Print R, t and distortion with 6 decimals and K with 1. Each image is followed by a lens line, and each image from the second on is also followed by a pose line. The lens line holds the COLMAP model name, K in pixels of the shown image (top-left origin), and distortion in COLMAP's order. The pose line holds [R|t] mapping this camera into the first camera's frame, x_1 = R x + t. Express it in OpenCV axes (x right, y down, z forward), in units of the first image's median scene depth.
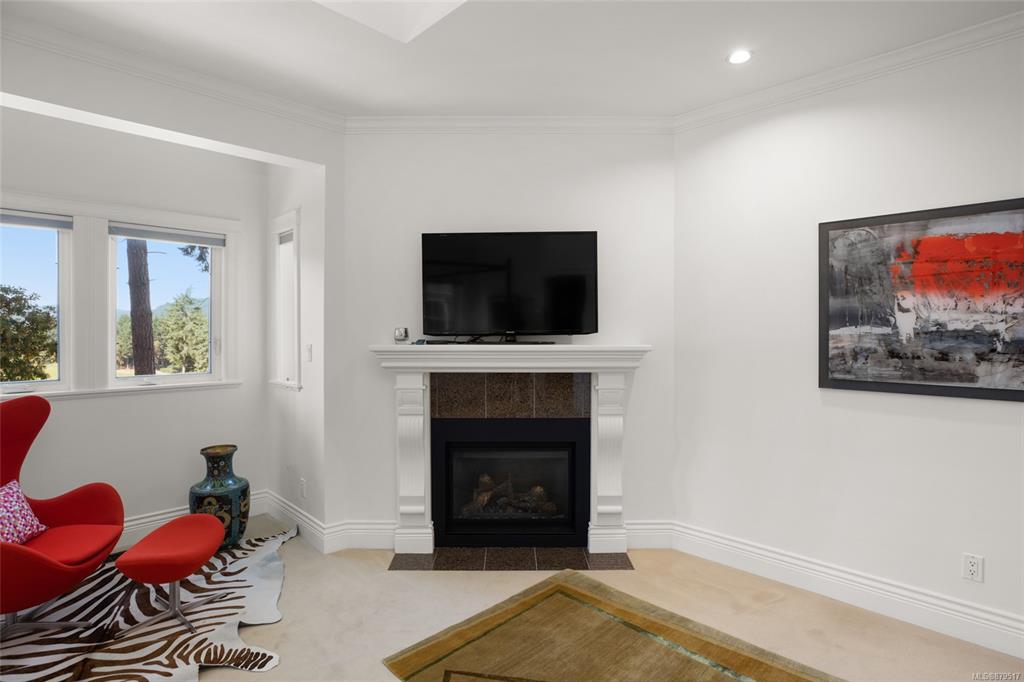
lens RADIAL K [[514.8, 0, 512.0], [0, 514.8, 341.0], [0, 0, 1]] dist [-0.000584, 0.000673]
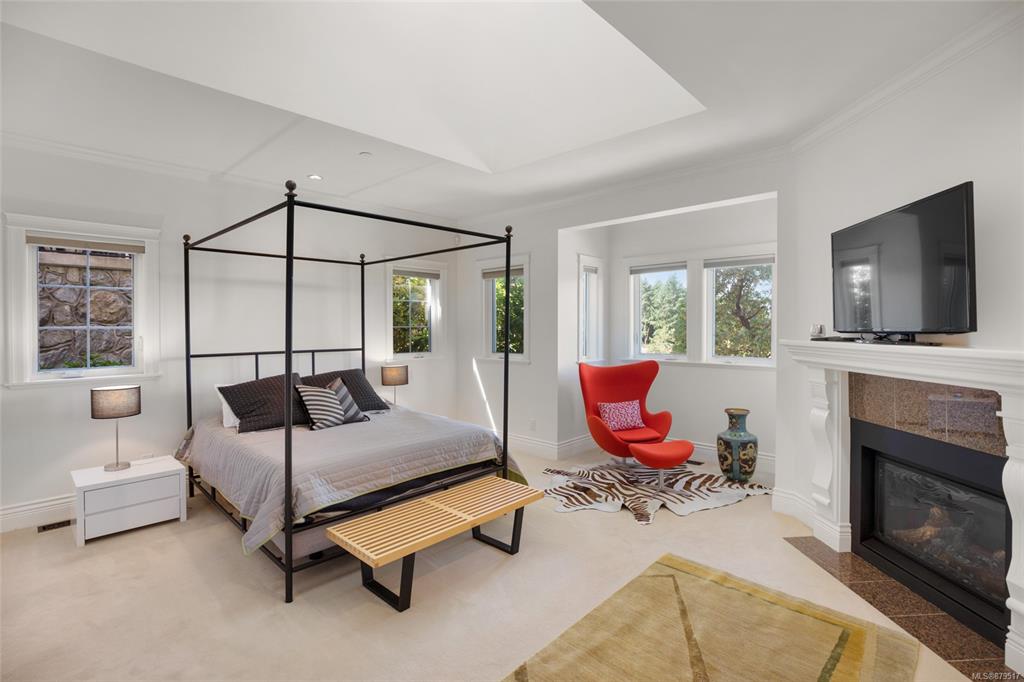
lens RADIAL K [[471.8, 0, 511.1], [0, 471.8, 337.1], [0, 0, 1]] dist [-0.038217, 0.010716]
pose [[0.053903, 0.025892, -0.998210, 0.710932], [-0.024580, 0.999395, 0.024595, -0.008631], [0.998244, 0.023210, 0.054507, 0.321107]]
